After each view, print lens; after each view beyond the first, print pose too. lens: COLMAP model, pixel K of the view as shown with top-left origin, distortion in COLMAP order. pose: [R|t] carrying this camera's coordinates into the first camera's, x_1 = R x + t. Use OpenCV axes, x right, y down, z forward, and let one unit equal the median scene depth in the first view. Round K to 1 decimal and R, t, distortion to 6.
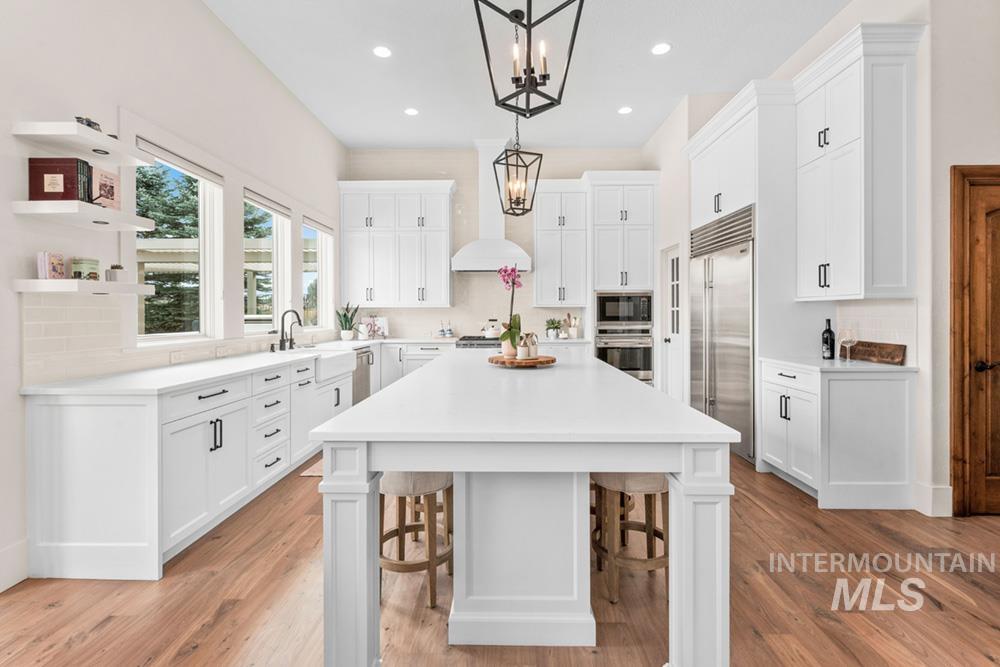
lens RADIAL K [[445.9, 0, 499.4], [0, 445.9, 315.5], [0, 0, 1]] dist [0.001752, 0.000409]
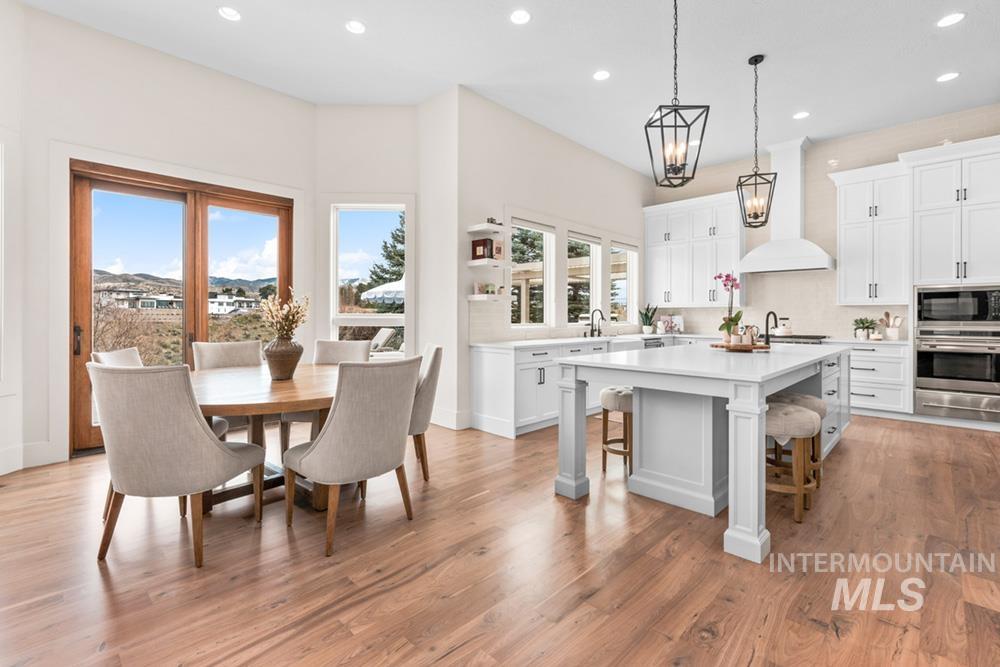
lens RADIAL K [[445.9, 0, 508.5], [0, 445.9, 316.6], [0, 0, 1]] dist [0.001752, 0.000409]
pose [[0.739633, 0.003851, -0.672999, 0.296488], [-0.006177, 0.999980, -0.001065, 0.014828], [0.672982, 0.004945, 0.739643, -0.266744]]
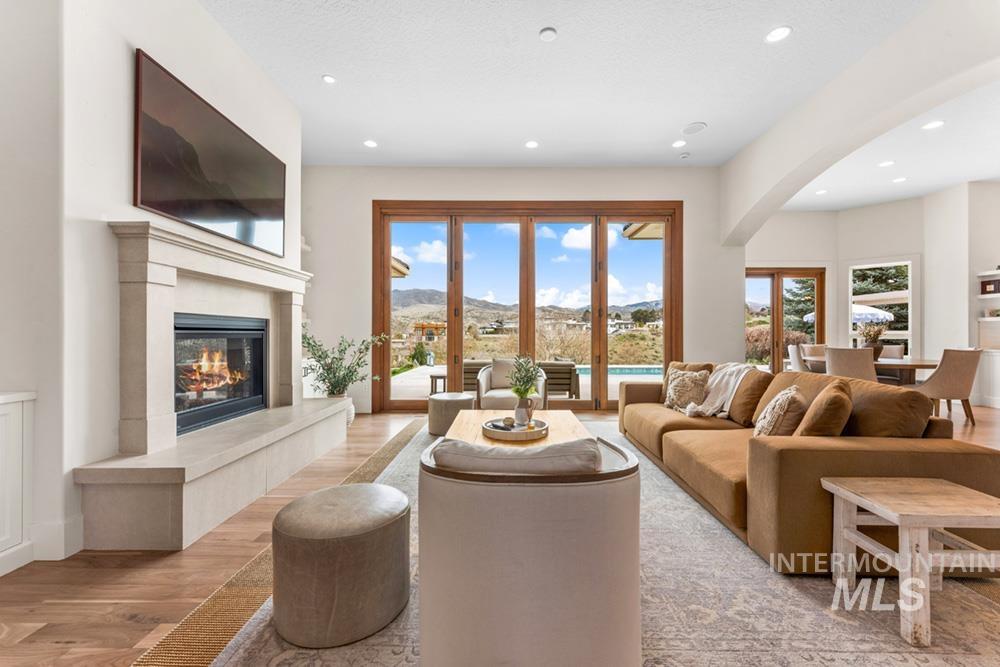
lens RADIAL K [[405.4, 0, 498.6], [0, 405.4, 333.2], [0, 0, 1]] dist [0.002702, 0.000474]
pose [[0.013061, -0.003286, -0.999909, 0.995416], [-0.003668, 0.999988, -0.003335, 0.031430], [0.999908, 0.003712, 0.013049, -1.352195]]
